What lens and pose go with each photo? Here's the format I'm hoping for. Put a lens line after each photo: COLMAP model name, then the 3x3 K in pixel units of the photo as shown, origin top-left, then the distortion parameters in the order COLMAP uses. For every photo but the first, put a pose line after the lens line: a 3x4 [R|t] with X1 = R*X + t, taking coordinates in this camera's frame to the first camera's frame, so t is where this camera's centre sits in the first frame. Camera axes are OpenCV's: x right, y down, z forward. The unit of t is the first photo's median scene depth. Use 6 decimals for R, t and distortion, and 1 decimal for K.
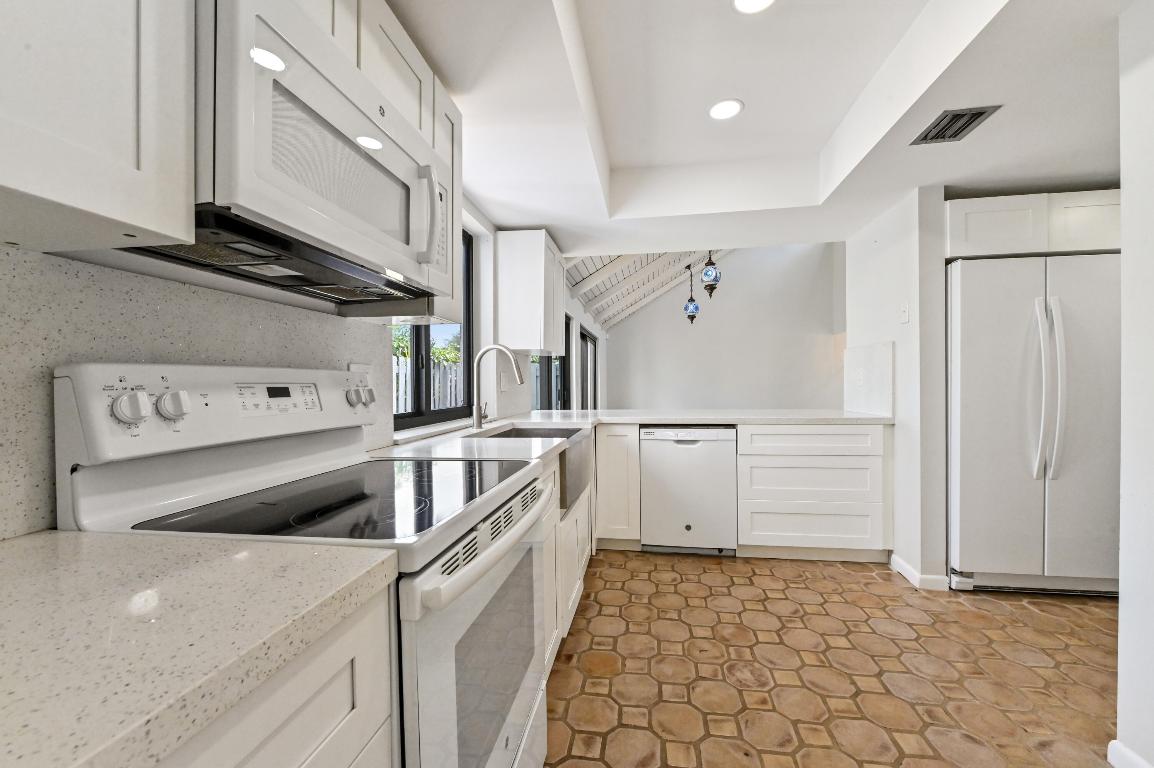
lens RADIAL K [[463.5, 0, 583.4], [0, 463.5, 386.9], [0, 0, 1]] dist [-0.009411, 0.000470]
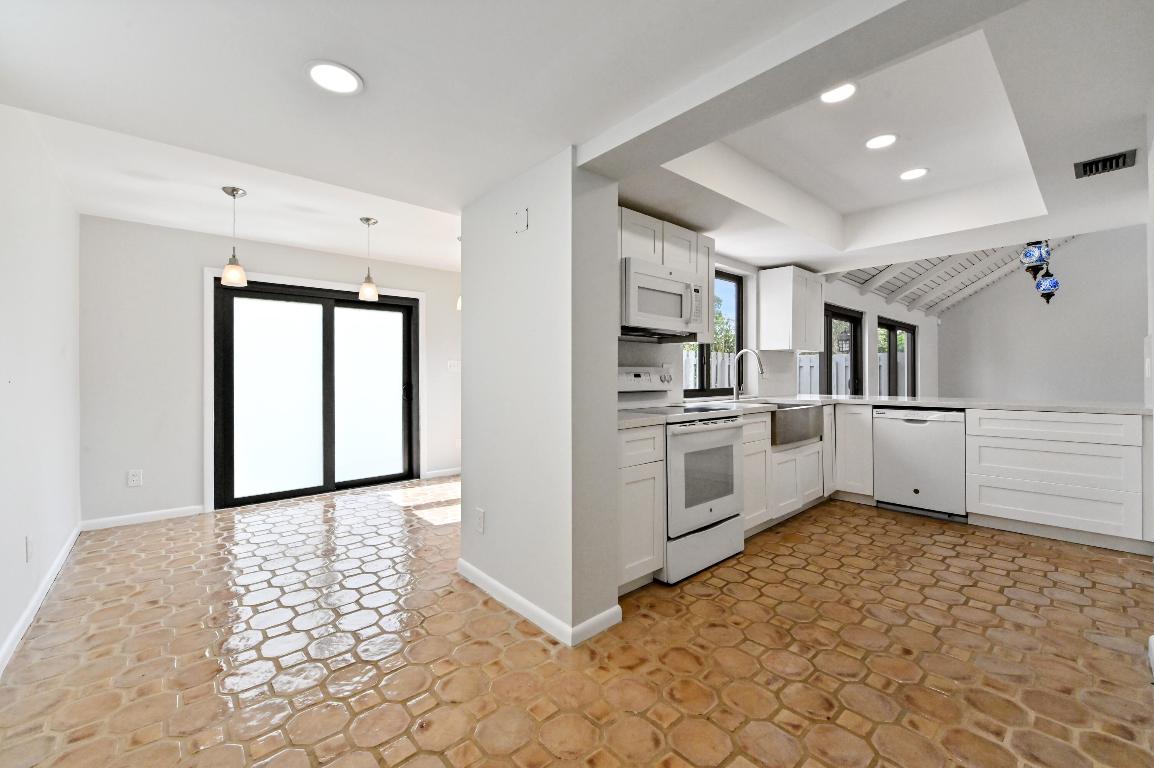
lens RADIAL K [[463.5, 0, 566.6], [0, 463.5, 370.3], [0, 0, 1]] dist [-0.009411, 0.000470]
pose [[0.756732, 0.000547, -0.653725, 0.469707], [-0.009226, 0.999909, -0.009844, 0.006058], [0.653660, 0.013480, 0.756668, -0.775205]]
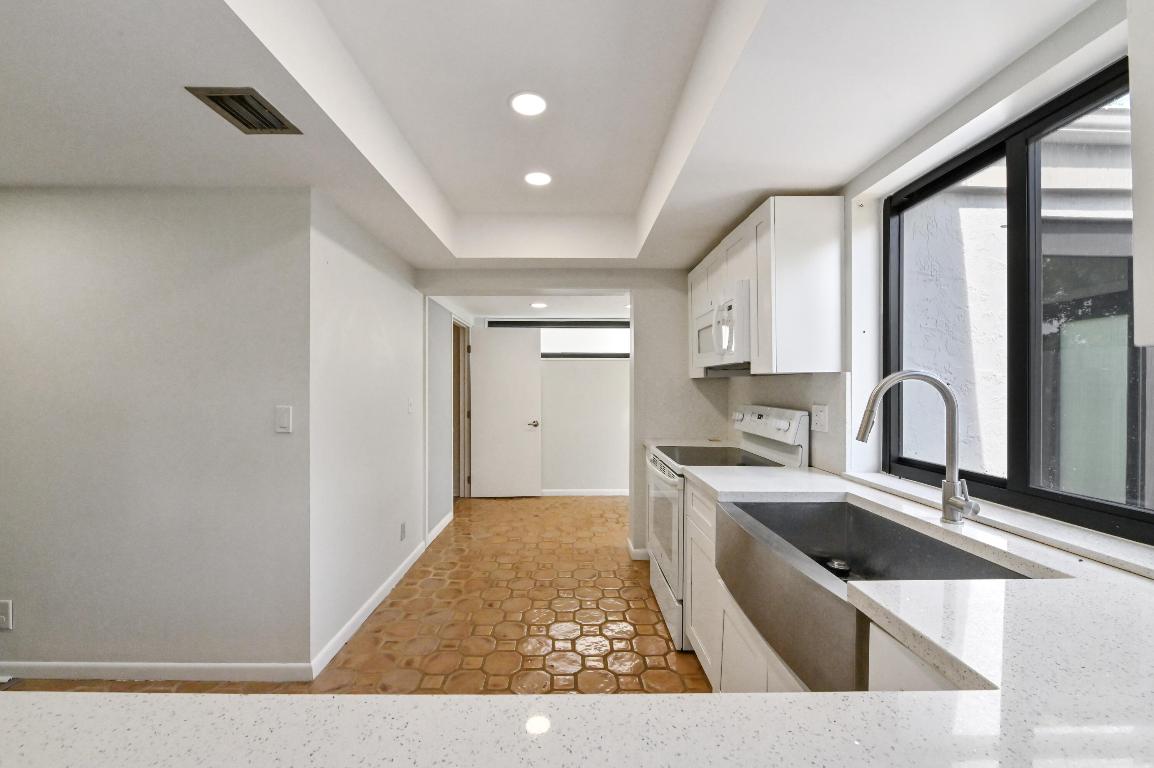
lens RADIAL K [[463.5, 0, 580.7], [0, 463.5, 385.7], [0, 0, 1]] dist [-0.009411, 0.000470]
pose [[-0.985301, 0.004353, -0.170773, 0.353975], [0.003283, 0.999973, 0.006550, -0.089692], [0.170797, 0.005893, -0.985289, 1.735555]]
